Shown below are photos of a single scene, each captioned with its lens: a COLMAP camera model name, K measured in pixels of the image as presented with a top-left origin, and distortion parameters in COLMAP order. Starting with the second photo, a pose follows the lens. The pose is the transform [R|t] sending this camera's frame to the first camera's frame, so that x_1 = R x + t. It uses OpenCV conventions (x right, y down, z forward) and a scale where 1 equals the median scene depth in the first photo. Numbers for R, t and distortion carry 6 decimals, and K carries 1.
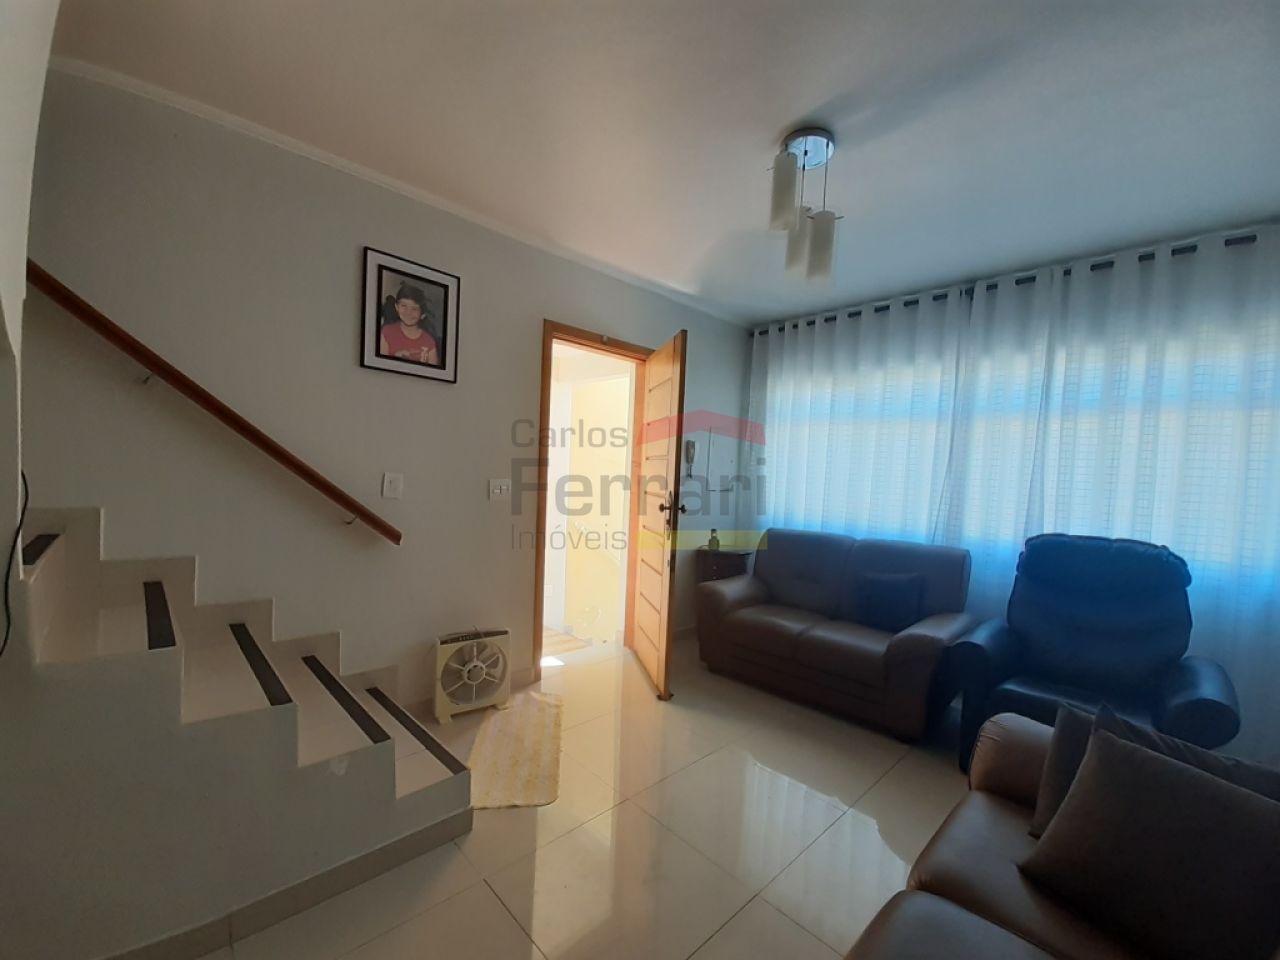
lens RADIAL K [[512.7, 0, 639.5], [0, 512.7, 497.2], [0, 0, 1]] dist [0.008351, -0.009192]
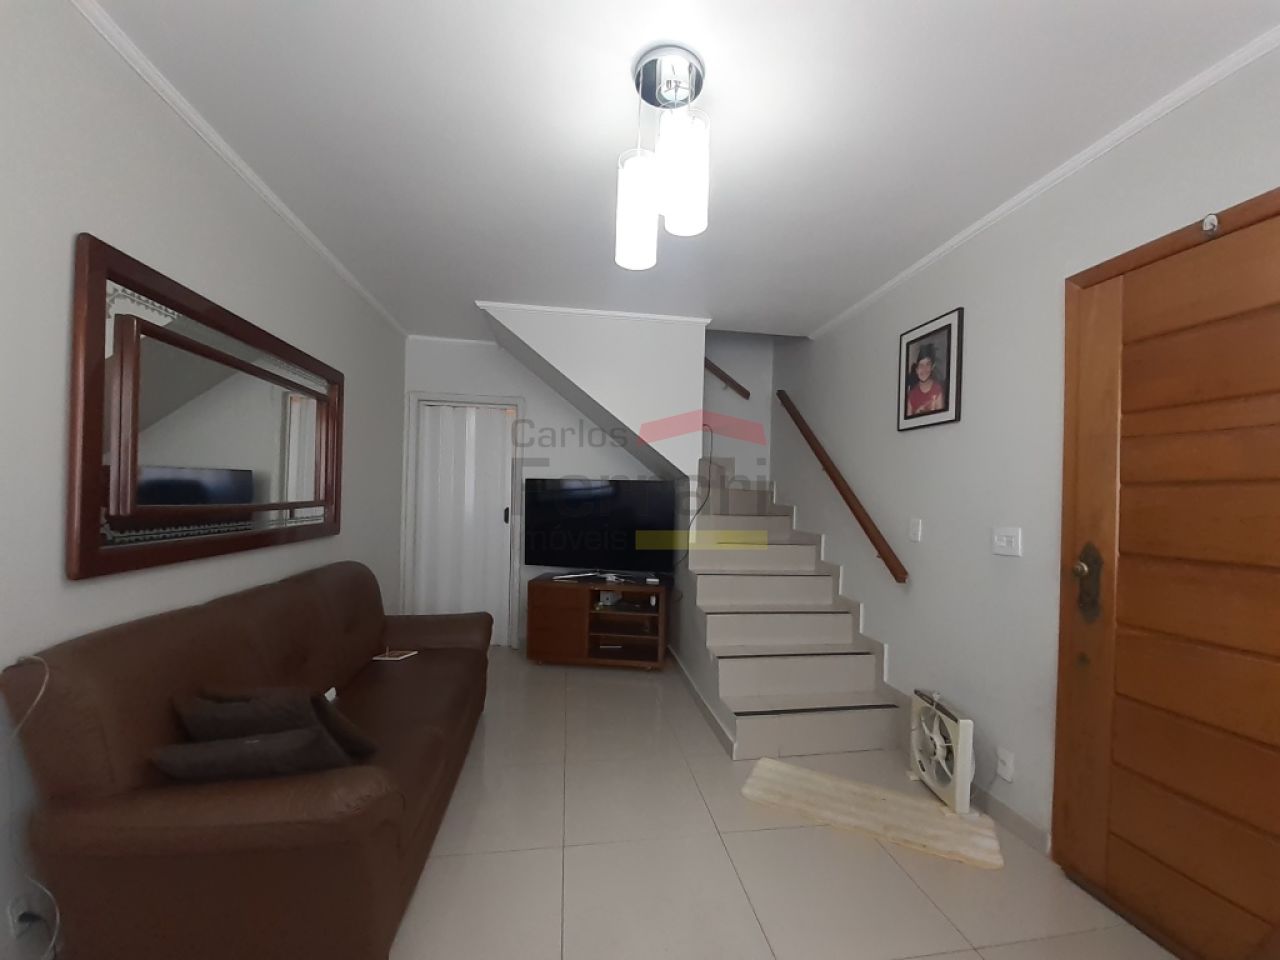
lens RADIAL K [[514.7, 0, 652.6], [0, 514.7, 498.7], [0, 0, 1]] dist [0.026155, -0.019432]
pose [[-0.561464, -0.056587, -0.825564, 0.679773], [-0.084865, 0.996336, -0.010575, -0.026782], [0.823138, 0.064124, -0.564209, 1.043246]]
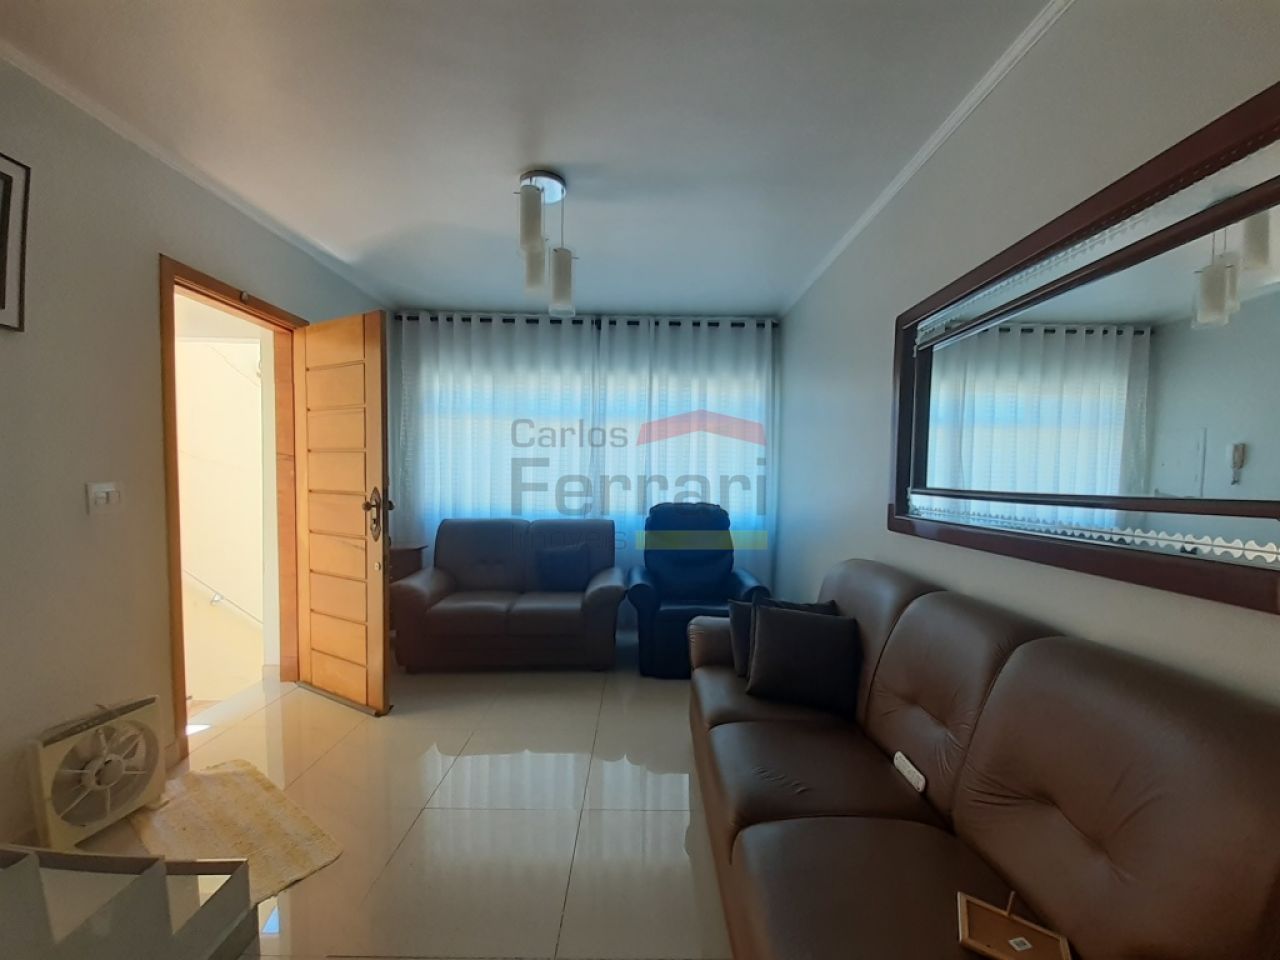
lens RADIAL K [[514.7, 0, 652.6], [0, 514.7, 498.7], [0, 0, 1]] dist [0.026155, -0.019432]
pose [[0.677149, -0.067231, 0.732768, -0.296001], [0.048258, 0.997731, 0.046946, -0.011443], [-0.734262, 0.003573, 0.678857, 0.017452]]
